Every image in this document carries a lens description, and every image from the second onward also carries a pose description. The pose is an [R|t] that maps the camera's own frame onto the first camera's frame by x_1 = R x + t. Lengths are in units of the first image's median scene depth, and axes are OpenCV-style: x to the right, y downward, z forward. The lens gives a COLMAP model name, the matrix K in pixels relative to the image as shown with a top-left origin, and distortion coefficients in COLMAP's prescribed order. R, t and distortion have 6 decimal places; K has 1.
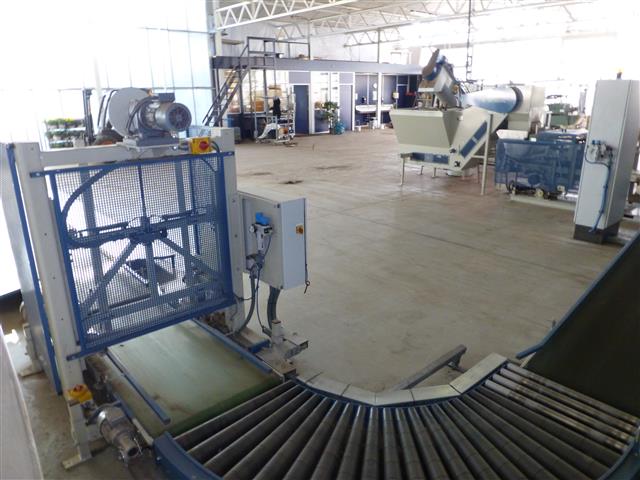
lens RADIAL K [[464.7, 0, 322.0], [0, 464.7, 241.2], [0, 0, 1]] dist [-0.026510, -0.000446]
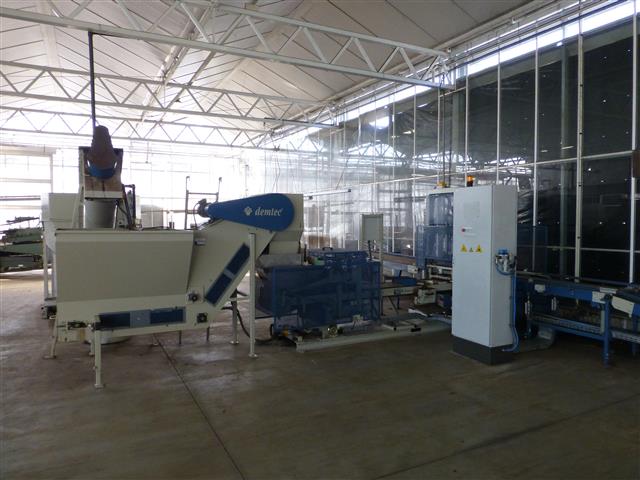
lens RADIAL K [[464.7, 0, 322.0], [0, 464.7, 241.2], [0, 0, 1]] dist [-0.026510, -0.000446]
pose [[0.247307, -0.032864, 0.968380, -0.274463], [0.296465, 0.954060, -0.043334, -0.222701], [-0.922468, 0.297807, 0.245689, 0.812395]]
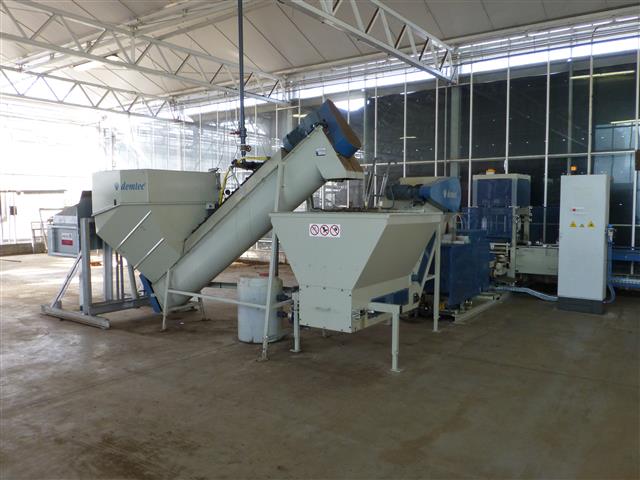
lens RADIAL K [[519.3, 0, 320.8], [0, 519.3, 238.8], [0, 0, 1]] dist [-0.014127, -0.019157]
pose [[-0.215794, -0.055327, 0.974870, -0.390942], [0.305216, 0.944543, 0.121167, -0.421688], [-0.927511, 0.323693, -0.186940, 1.433319]]
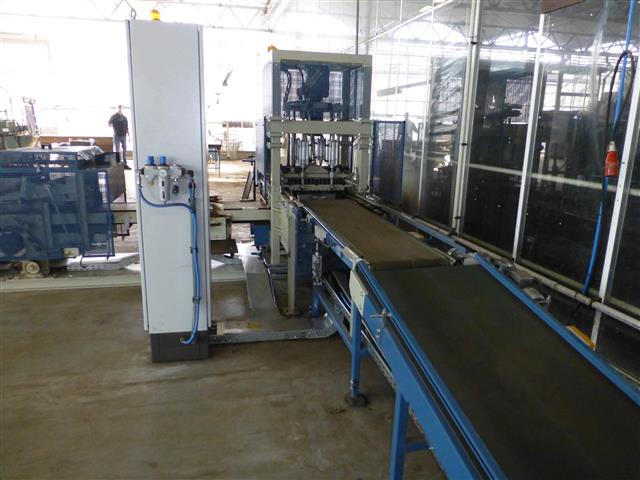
lens RADIAL K [[463.1, 0, 318.5], [0, 463.1, 237.3], [0, 0, 1]] dist [-0.014023, -0.001681]
pose [[0.479584, -0.186549, 0.857437, 0.195436], [0.242008, 0.967363, 0.075104, -0.101256], [-0.843464, 0.171488, 0.509078, 0.475171]]
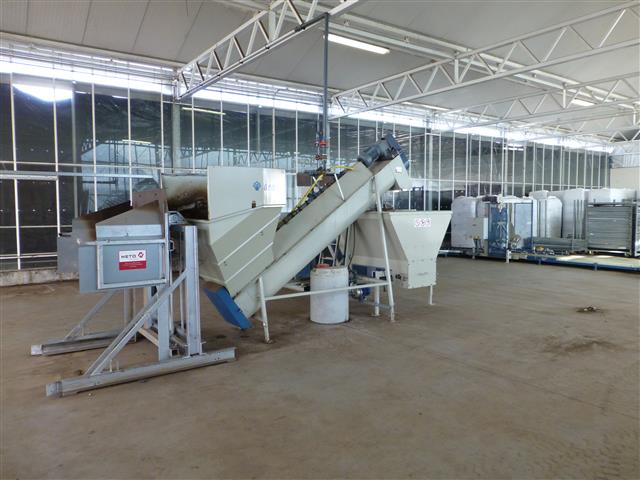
lens RADIAL K [[473.4, 0, 324.6], [0, 473.4, 237.5], [0, 0, 1]] dist [-0.010054, -0.005460]
pose [[-0.993939, 0.007340, 0.109688, 0.332952], [0.047643, 0.927964, 0.369612, -0.673964], [-0.099074, 0.372598, -0.922689, 2.181399]]
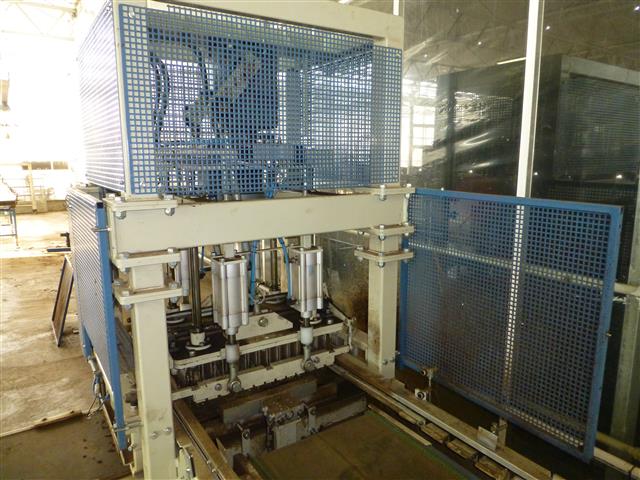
lens RADIAL K [[459.7, 0, 329.6], [0, 459.7, 237.9], [0, 0, 1]] dist [-0.005519, -0.002855]
pose [[0.128144, -0.159791, 0.978798, 0.524090], [0.302655, 0.946156, 0.114839, -0.196069], [-0.944446, 0.281522, 0.169606, 0.690109]]
